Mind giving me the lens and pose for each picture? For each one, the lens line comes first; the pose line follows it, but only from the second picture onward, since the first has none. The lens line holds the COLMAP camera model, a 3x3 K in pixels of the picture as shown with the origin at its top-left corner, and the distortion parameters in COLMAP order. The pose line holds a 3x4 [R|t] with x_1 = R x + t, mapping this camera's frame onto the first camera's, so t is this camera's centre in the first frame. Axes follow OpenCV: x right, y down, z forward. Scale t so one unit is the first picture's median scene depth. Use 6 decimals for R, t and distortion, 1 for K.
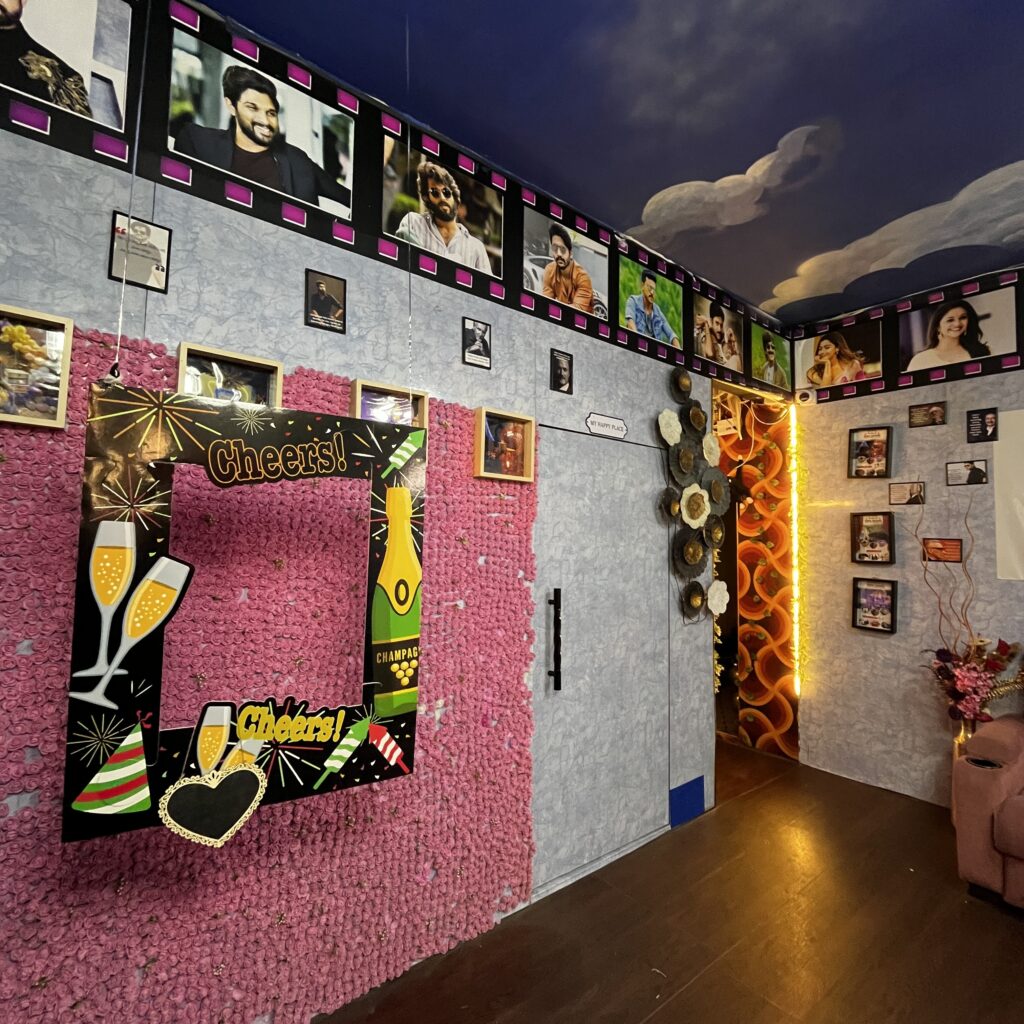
lens RADIAL K [[554.5, 0, 512.2], [0, 554.5, 510.8], [0, 0, 1]] dist [-0.001961, -0.000039]
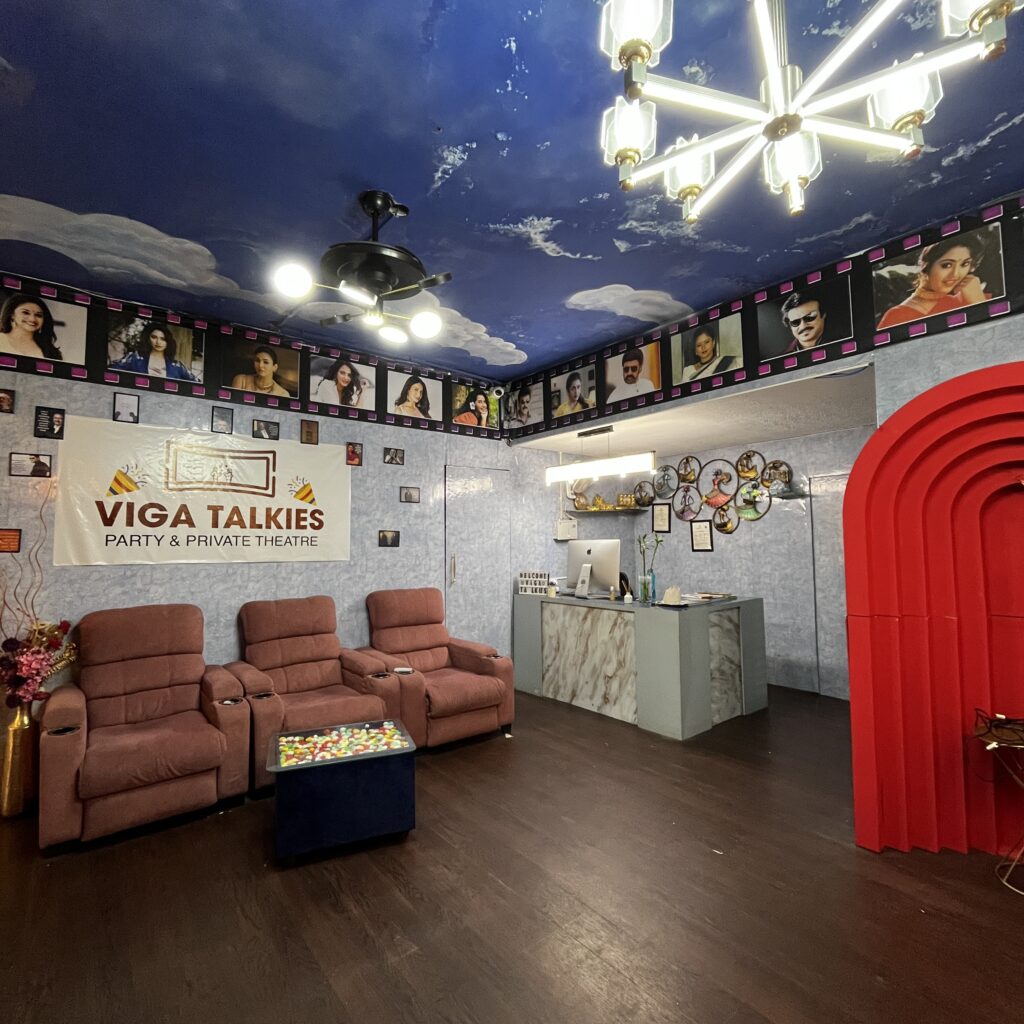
lens RADIAL K [[554.5, 0, 515.1], [0, 554.5, 510.1], [0, 0, 1]] dist [-0.001961, -0.000039]
pose [[-0.002180, 0.043695, 0.999043, -0.284898], [-0.047429, 0.997916, -0.043749, 0.024014], [-0.998872, -0.047479, -0.000103, 0.128040]]
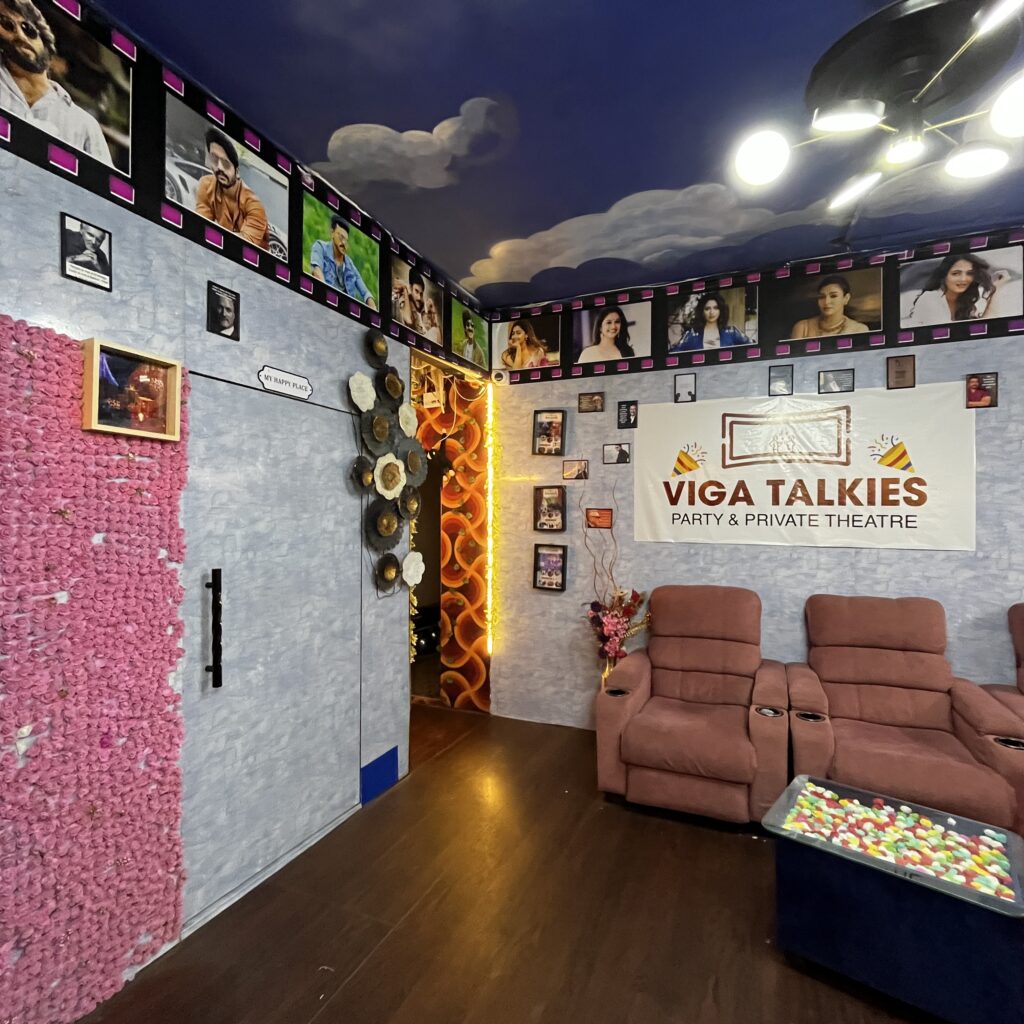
lens RADIAL K [[554.5, 0, 512.5], [0, 554.5, 510.7], [0, 0, 1]] dist [-0.001961, -0.000039]
pose [[0.889550, -0.007051, 0.456784, 0.098204], [-0.014864, 0.998905, 0.044364, 0.006661], [-0.456596, -0.046254, 0.888471, 0.043714]]
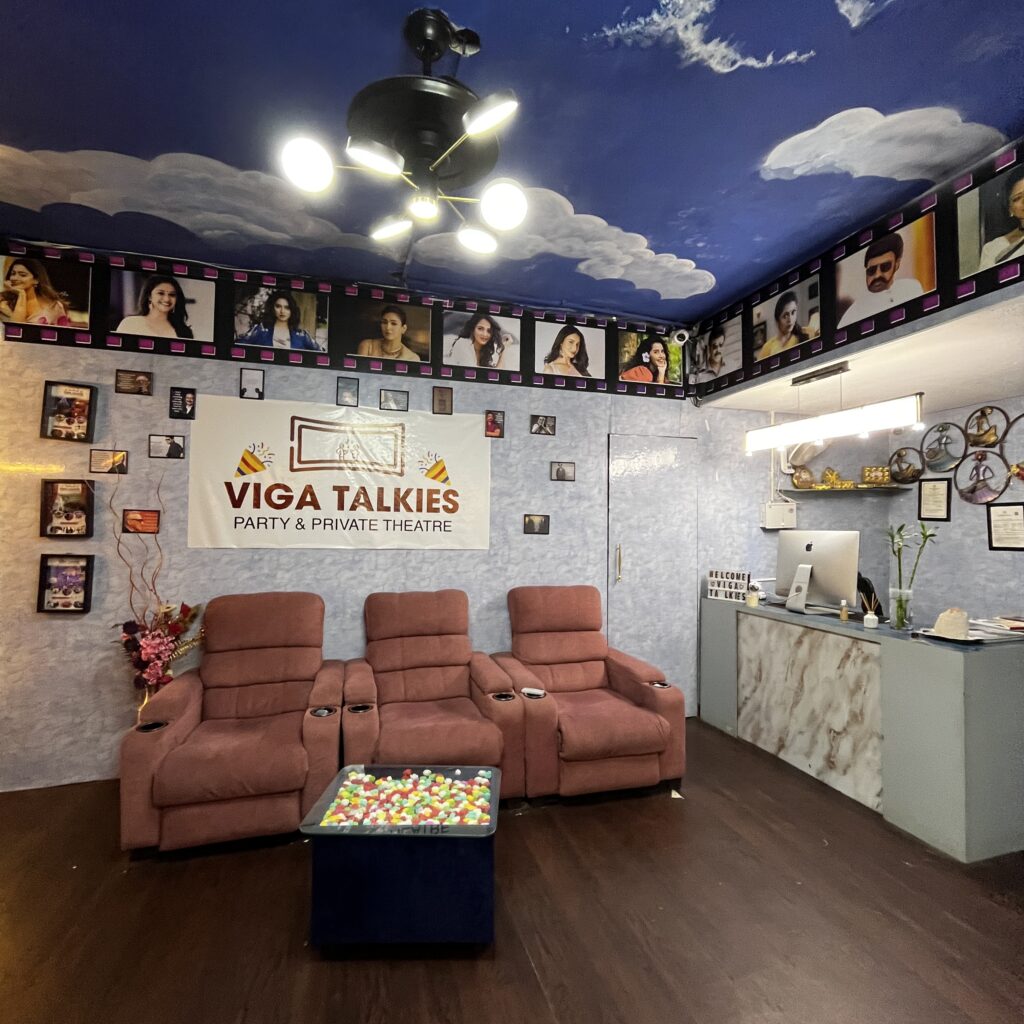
lens RADIAL K [[554.5, 0, 513.2], [0, 554.5, 510.4], [0, 0, 1]] dist [-0.001961, -0.000039]
pose [[0.382337, 0.011960, 0.923946, 0.155794], [-0.055242, 0.998424, 0.009935, 0.005967], [-0.922370, -0.054839, 0.382395, 0.005167]]
